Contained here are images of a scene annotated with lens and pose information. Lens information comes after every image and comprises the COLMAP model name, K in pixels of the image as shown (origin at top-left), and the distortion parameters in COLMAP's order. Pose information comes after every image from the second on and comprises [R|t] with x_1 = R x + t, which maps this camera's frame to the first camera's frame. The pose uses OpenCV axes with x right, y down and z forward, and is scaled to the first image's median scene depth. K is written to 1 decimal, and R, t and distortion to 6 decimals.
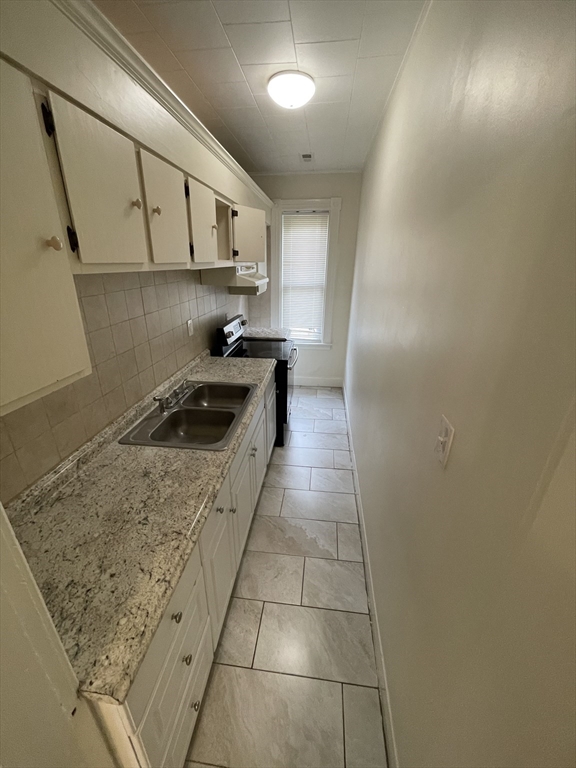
lens RADIAL K [[310.7, 0, 284.9], [0, 310.7, 382.4], [0, 0, 1]] dist [-0.000217, -0.000569]
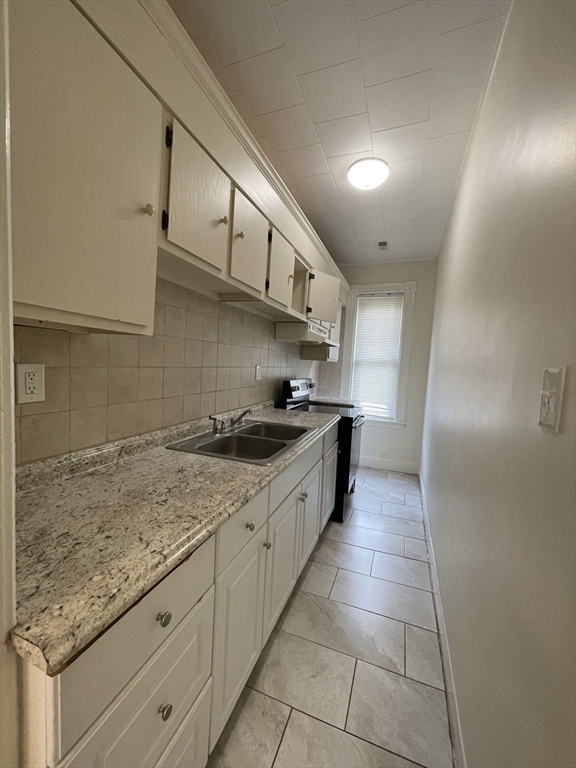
lens RADIAL K [[310.7, 0, 284.6], [0, 310.7, 385.0], [0, 0, 1]] dist [-0.000217, -0.000569]
pose [[0.969067, 0.056783, -0.240176, 0.045575], [-0.130641, 0.943670, -0.304008, 0.234037], [0.209385, 0.325981, 0.921897, 0.106519]]
